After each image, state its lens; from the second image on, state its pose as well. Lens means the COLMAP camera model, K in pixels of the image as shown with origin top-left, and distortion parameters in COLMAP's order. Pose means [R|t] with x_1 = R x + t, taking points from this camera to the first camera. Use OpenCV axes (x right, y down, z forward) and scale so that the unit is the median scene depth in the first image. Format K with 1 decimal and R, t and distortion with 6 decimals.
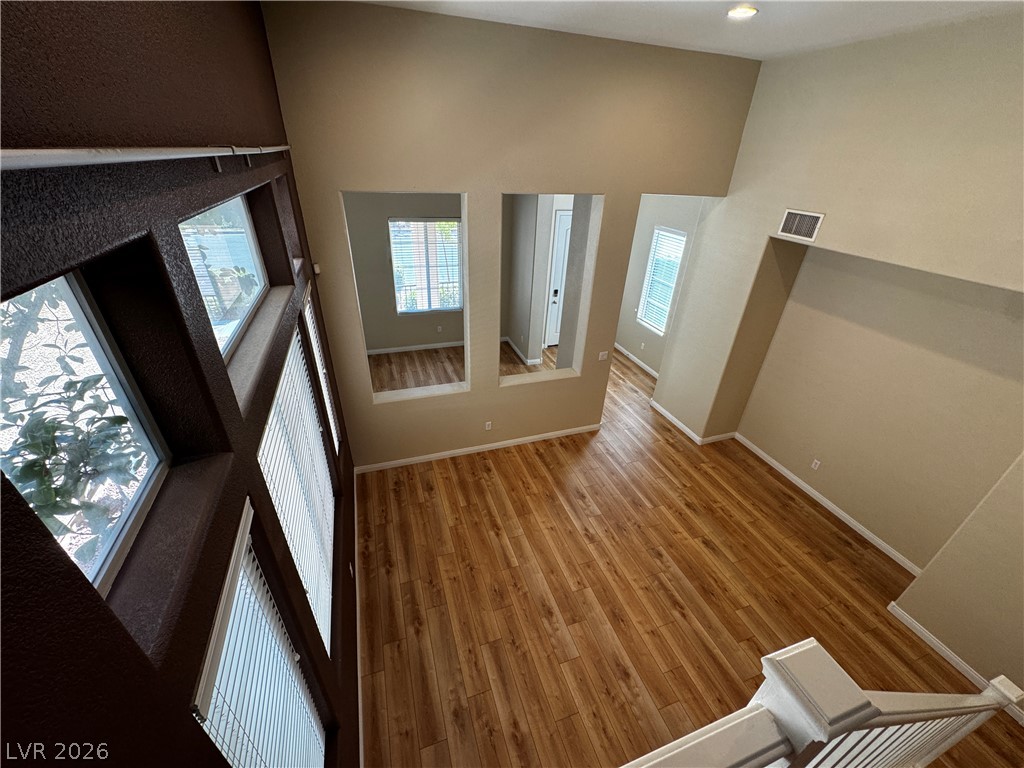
lens RADIAL K [[407.6, 0, 511.1], [0, 407.6, 384.3], [0, 0, 1]] dist [-0.001415, -0.000375]
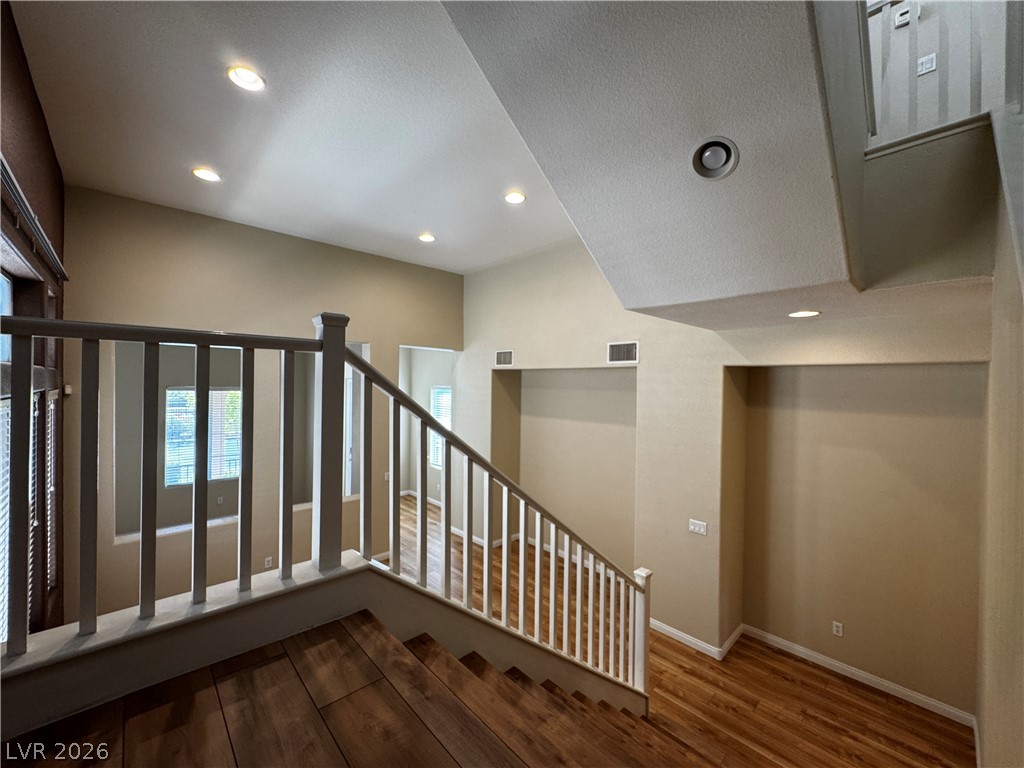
lens RADIAL K [[410.9, 0, 511.0], [0, 410.9, 384.6], [0, 0, 1]] dist [-0.002785, -0.000337]
pose [[0.913021, -0.030382, 0.406780, 0.072620], [0.222167, 0.873377, -0.433422, 0.244668], [-0.342104, 0.486096, 0.804161, -0.127575]]
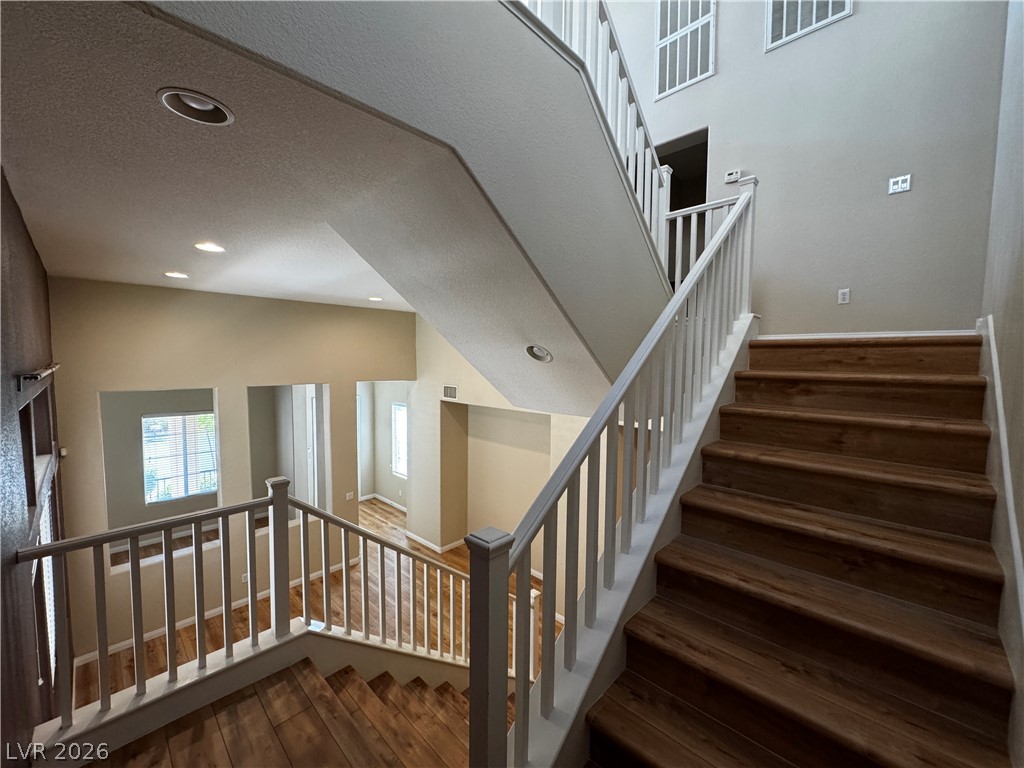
lens RADIAL K [[407.6, 0, 511.1], [0, 407.6, 384.3], [0, 0, 1]] dist [-0.001415, -0.000375]
pose [[0.888784, -0.059657, 0.454427, 0.102797], [0.248070, 0.896323, -0.367514, 0.190769], [-0.385389, 0.439370, 0.811437, -0.356400]]
